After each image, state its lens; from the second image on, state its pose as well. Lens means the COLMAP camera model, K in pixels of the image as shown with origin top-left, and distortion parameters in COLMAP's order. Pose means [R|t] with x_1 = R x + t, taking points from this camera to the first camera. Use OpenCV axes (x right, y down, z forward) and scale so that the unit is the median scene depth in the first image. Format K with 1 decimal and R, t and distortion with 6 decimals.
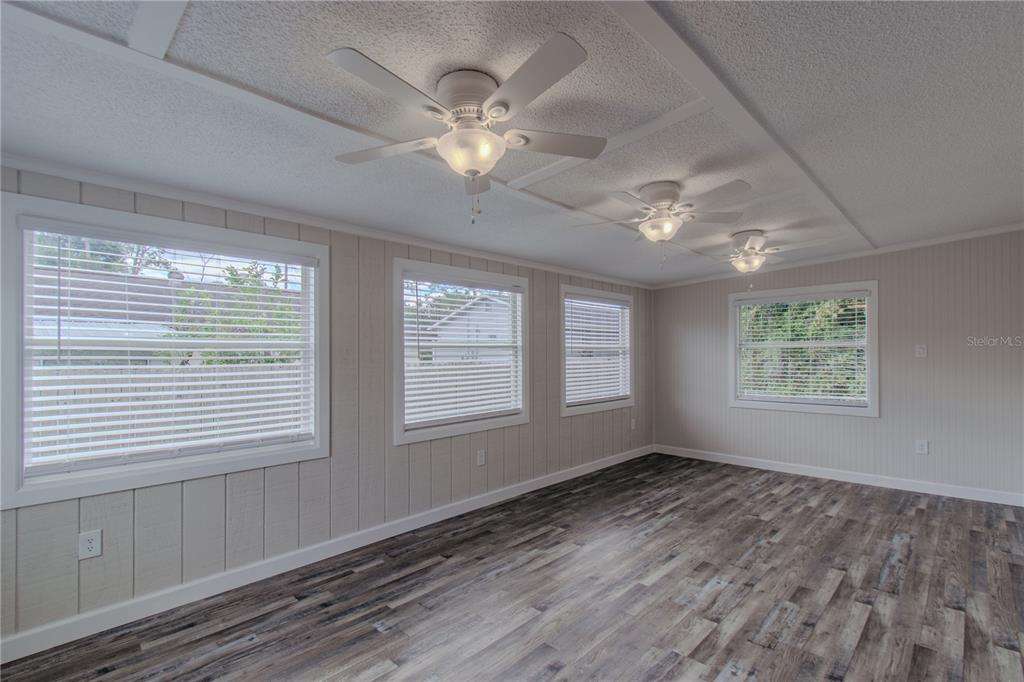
lens RADIAL K [[494.3, 0, 512.0], [0, 494.3, 341.0], [0, 0, 1]] dist [0.015722, -0.000438]
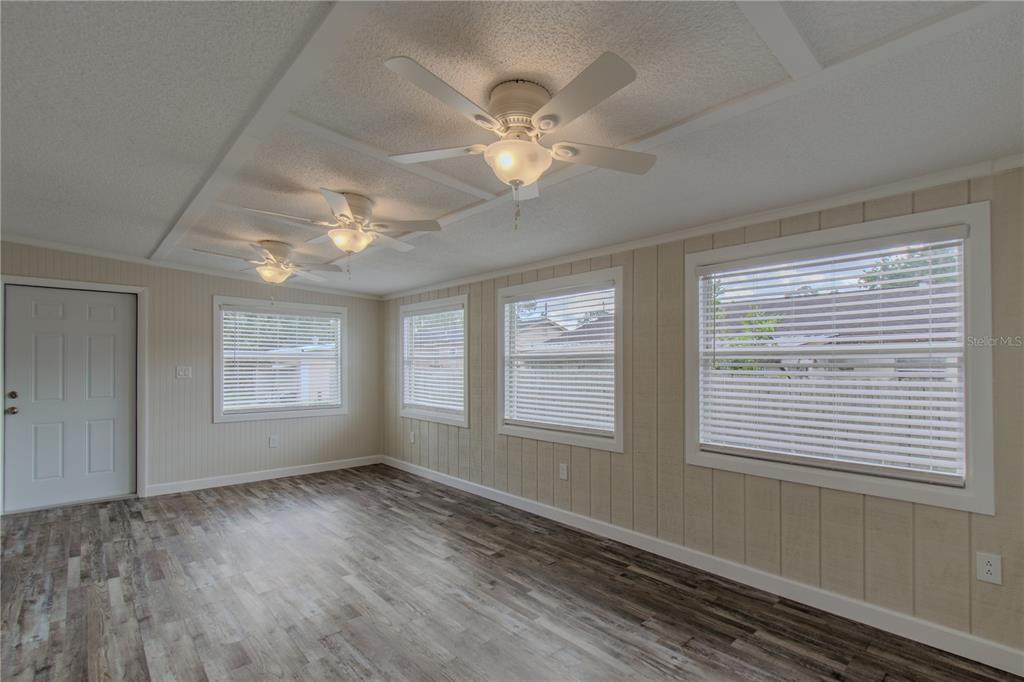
lens RADIAL K [[497.4, 0, 541.6], [0, 497.4, 363.8], [0, 0, 1]] dist [0.008982, -0.000491]
pose [[-0.081736, 0.002928, -0.996650, 1.026270], [0.022252, 0.999752, 0.001112, 0.030178], [0.996406, -0.022087, -0.081780, 1.192795]]
